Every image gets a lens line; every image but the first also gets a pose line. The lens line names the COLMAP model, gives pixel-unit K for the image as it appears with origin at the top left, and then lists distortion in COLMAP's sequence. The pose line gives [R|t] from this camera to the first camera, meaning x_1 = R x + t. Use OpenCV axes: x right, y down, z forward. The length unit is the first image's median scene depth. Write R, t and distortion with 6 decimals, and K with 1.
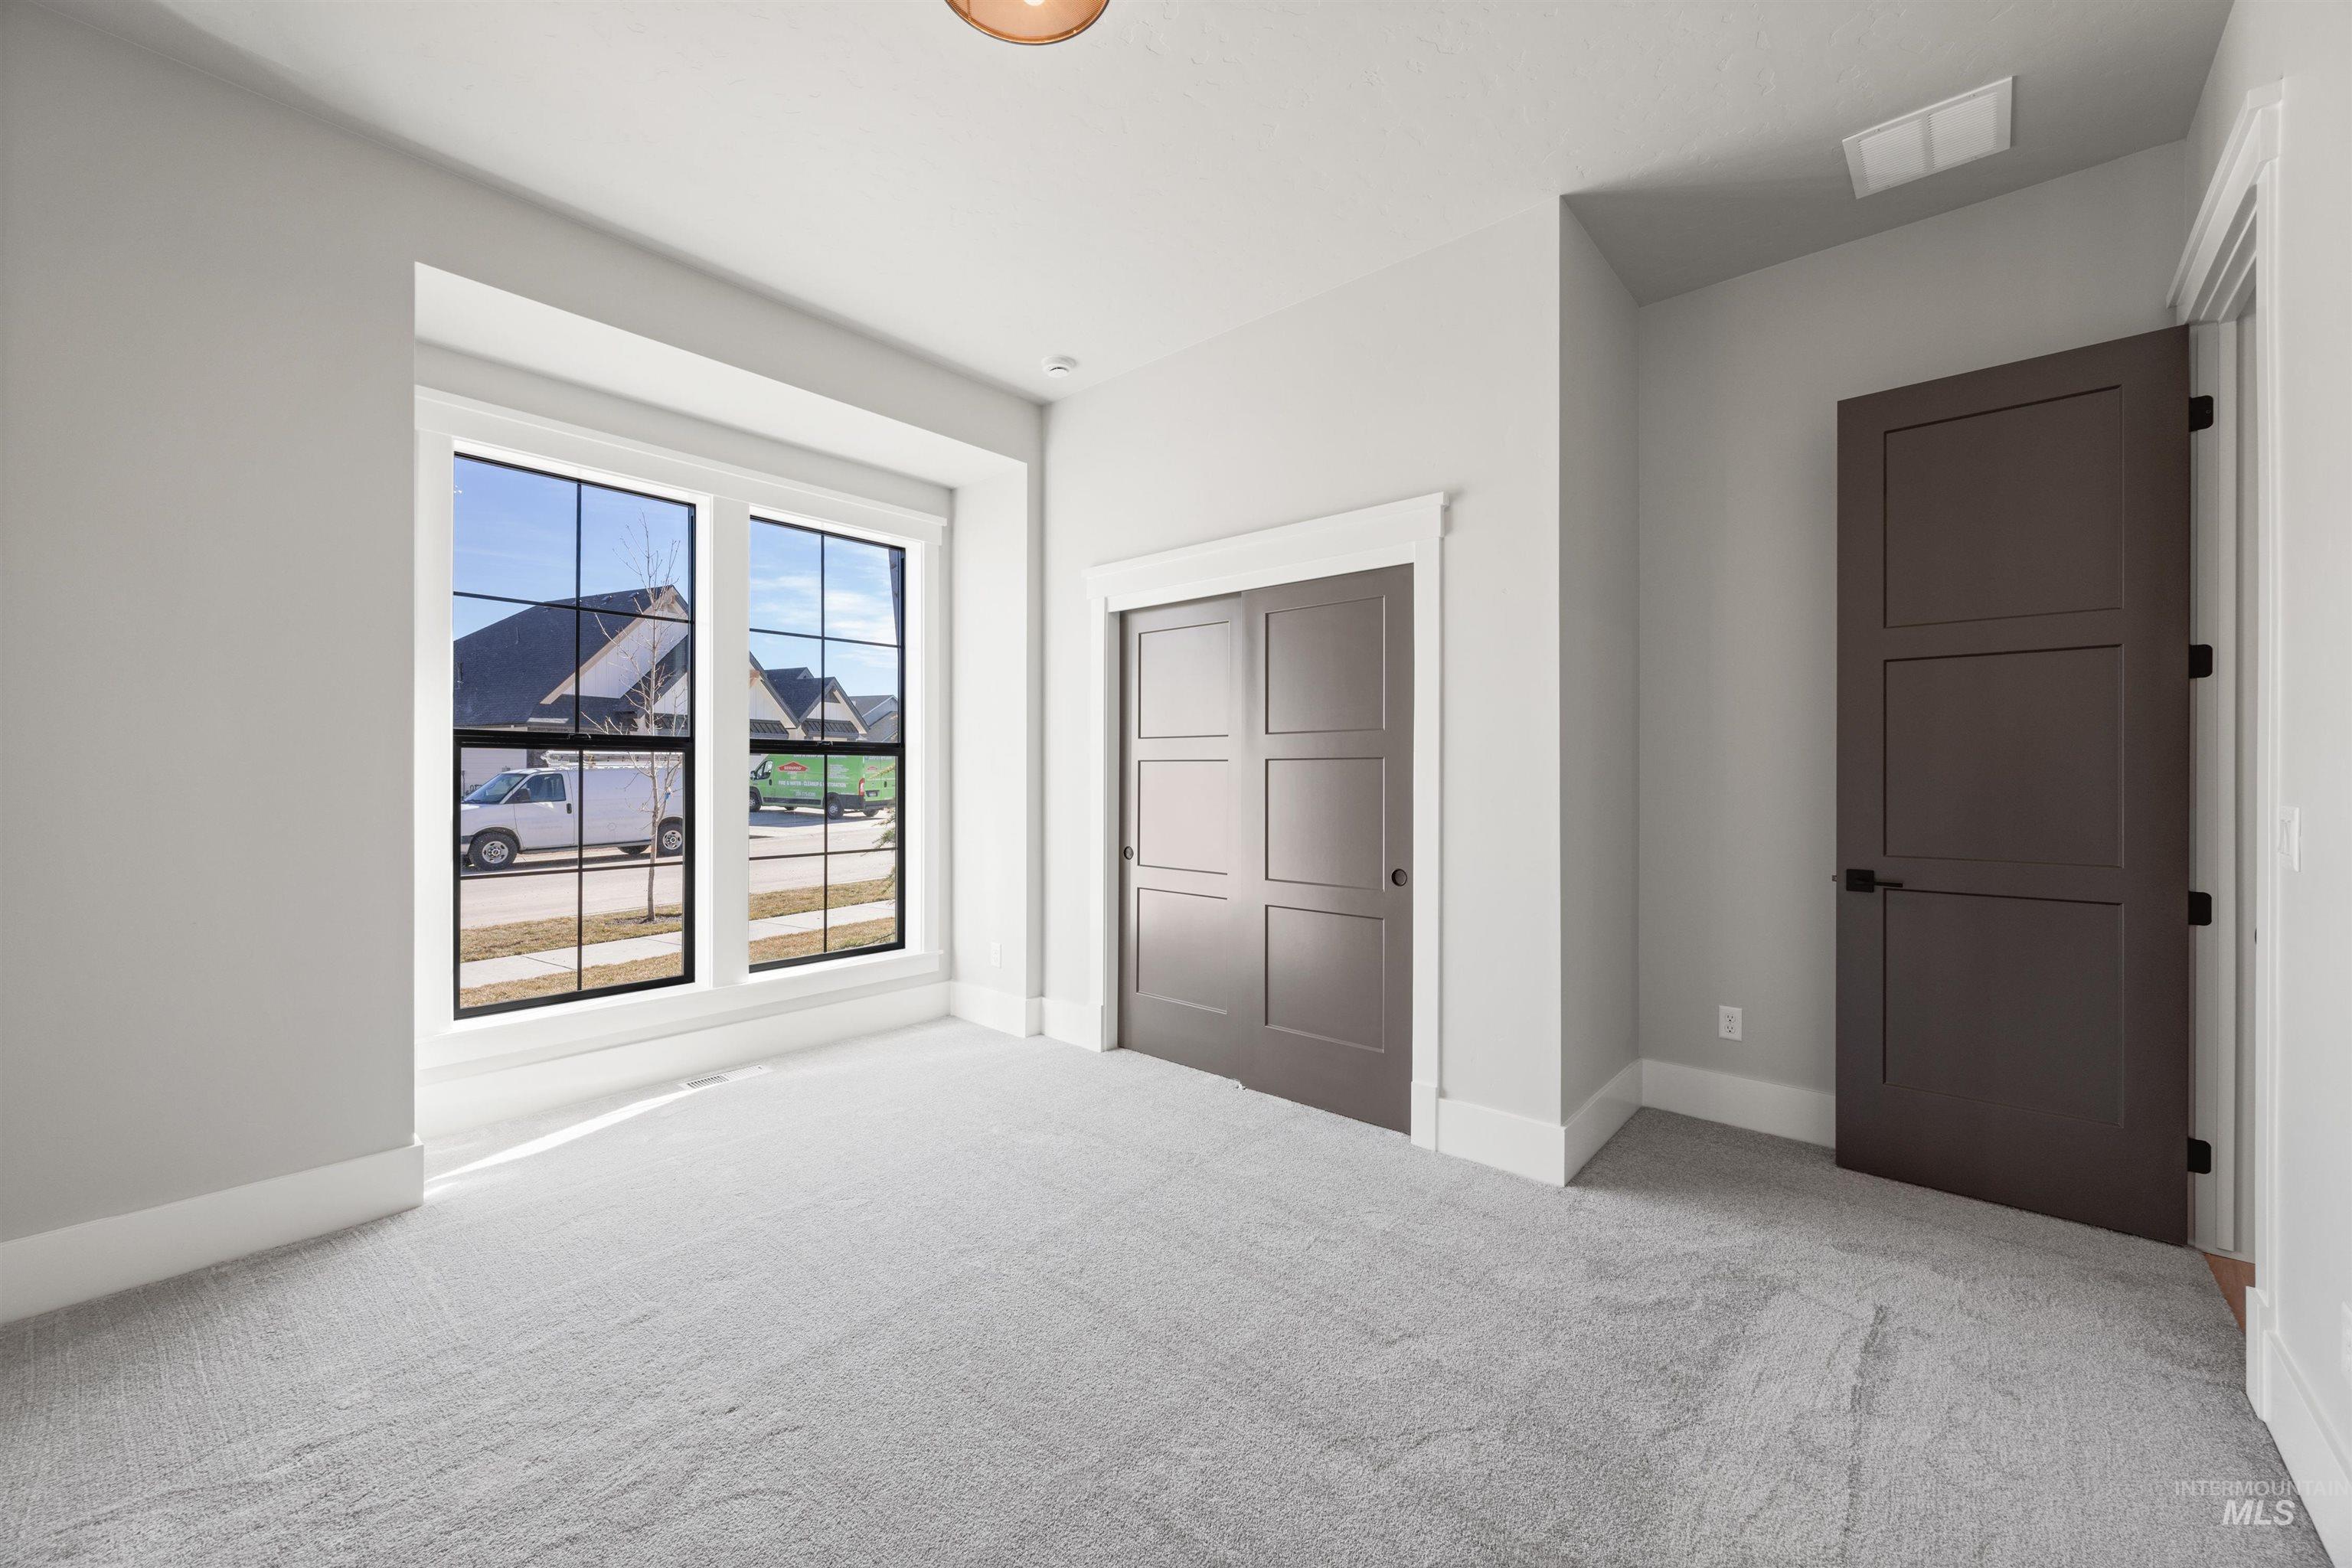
lens RADIAL K [[904.9, 0, 1193.0], [0, 904.9, 785.2], [0, 0, 1]] dist [-0.002720, 0.000495]
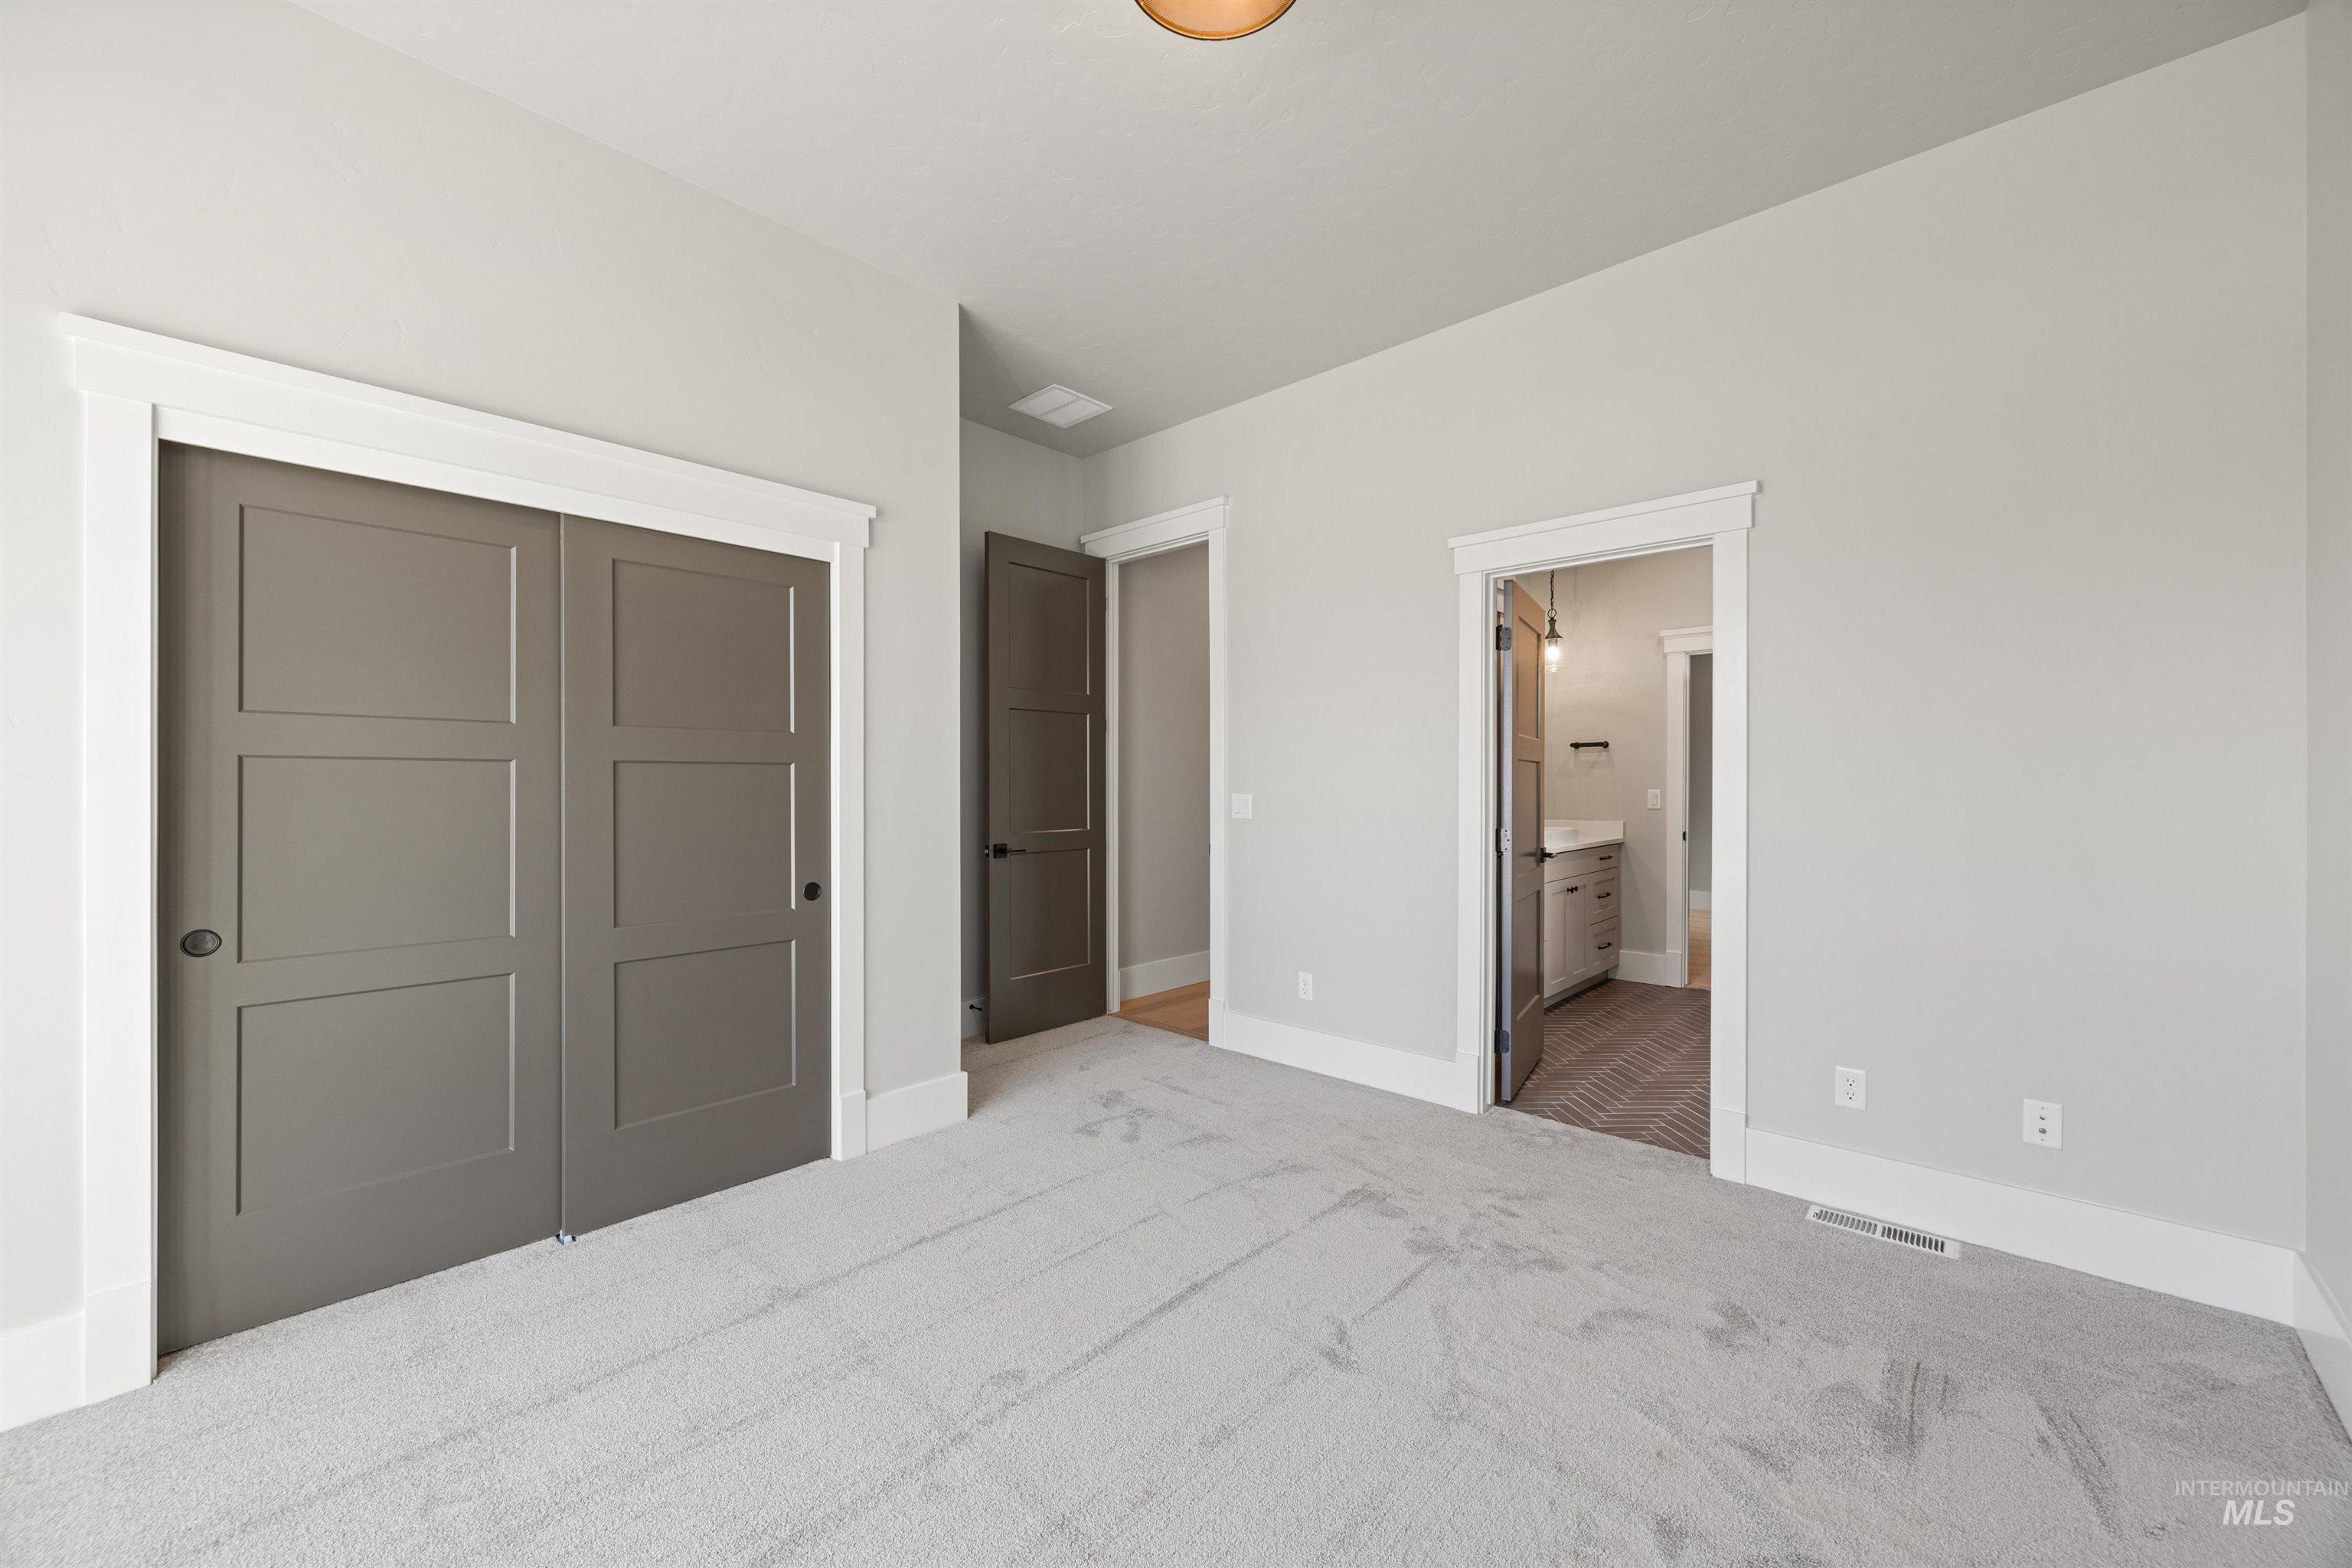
lens RADIAL K [[904.9, 0, 1171.7], [0, 904.9, 785.5], [0, 0, 1]] dist [-0.002720, 0.000495]
pose [[0.021991, -0.006071, 0.999740, -0.717010], [0.001389, 0.999981, 0.006042, -0.013517], [-0.999757, 0.001255, 0.021999, 0.619081]]
